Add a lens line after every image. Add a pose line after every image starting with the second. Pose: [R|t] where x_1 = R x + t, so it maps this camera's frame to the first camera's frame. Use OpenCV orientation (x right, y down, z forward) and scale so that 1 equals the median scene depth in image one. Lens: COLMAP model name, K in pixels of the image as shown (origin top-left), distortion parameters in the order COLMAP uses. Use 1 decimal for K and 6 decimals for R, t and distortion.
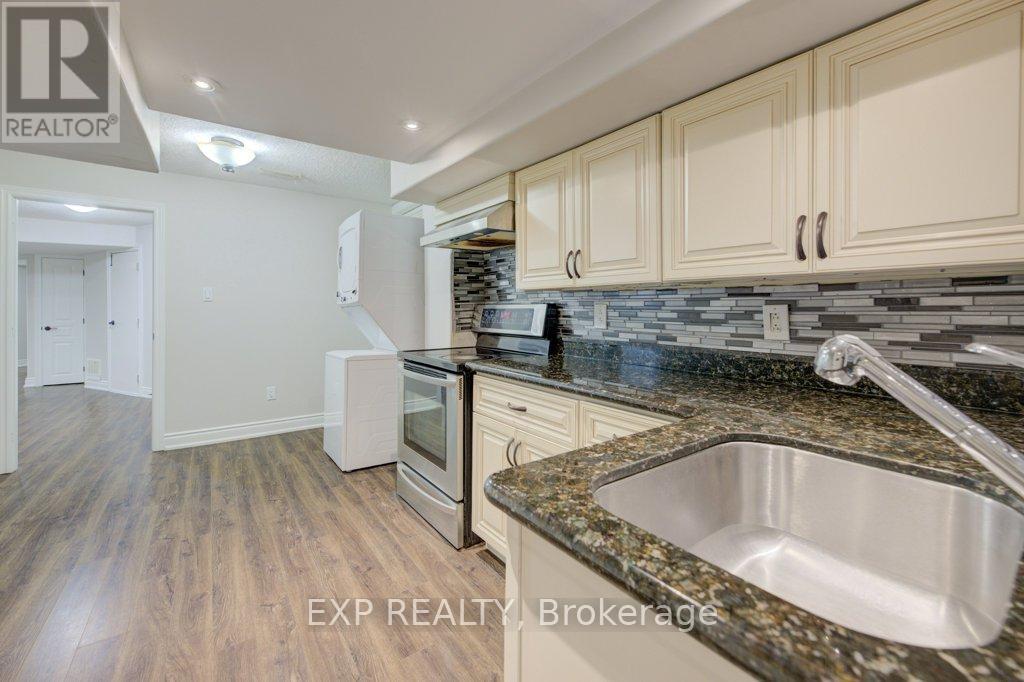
lens RADIAL K [[419.6, 0, 505.1], [0, 419.6, 309.0], [0, 0, 1]] dist [0.000661, 0.000235]
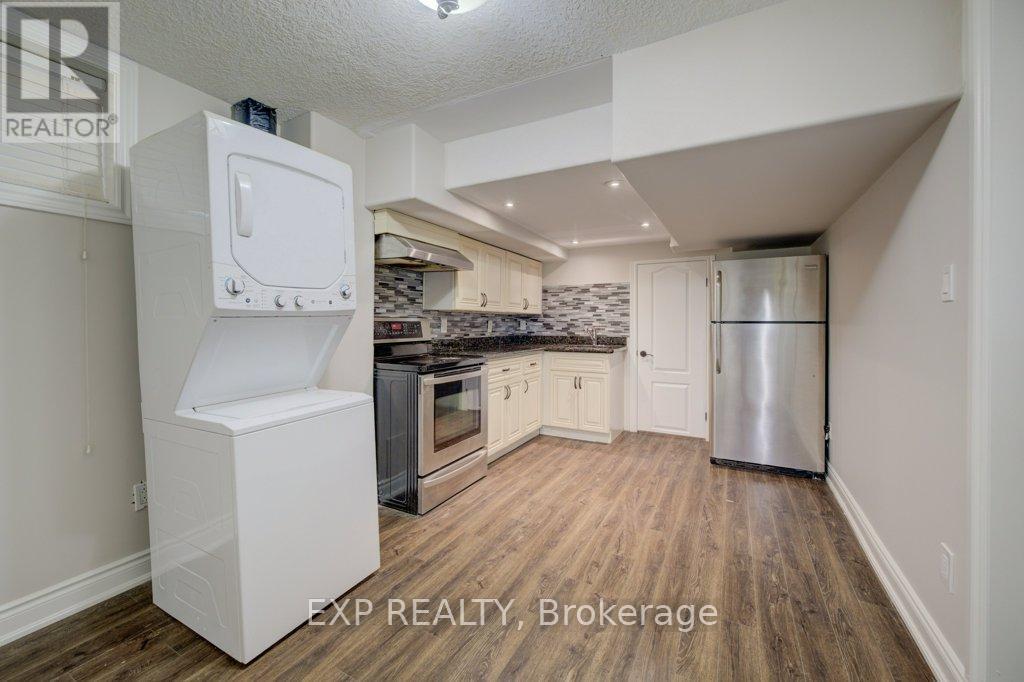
lens RADIAL K [[419.6, 0, 510.2], [0, 419.6, 332.1], [0, 0, 1]] dist [0.000661, 0.000235]
pose [[-0.447850, -0.021658, 0.893846, -1.513078], [-0.003998, 0.999745, 0.022221, 0.004463], [-0.894100, 0.006378, -0.447823, 1.589317]]
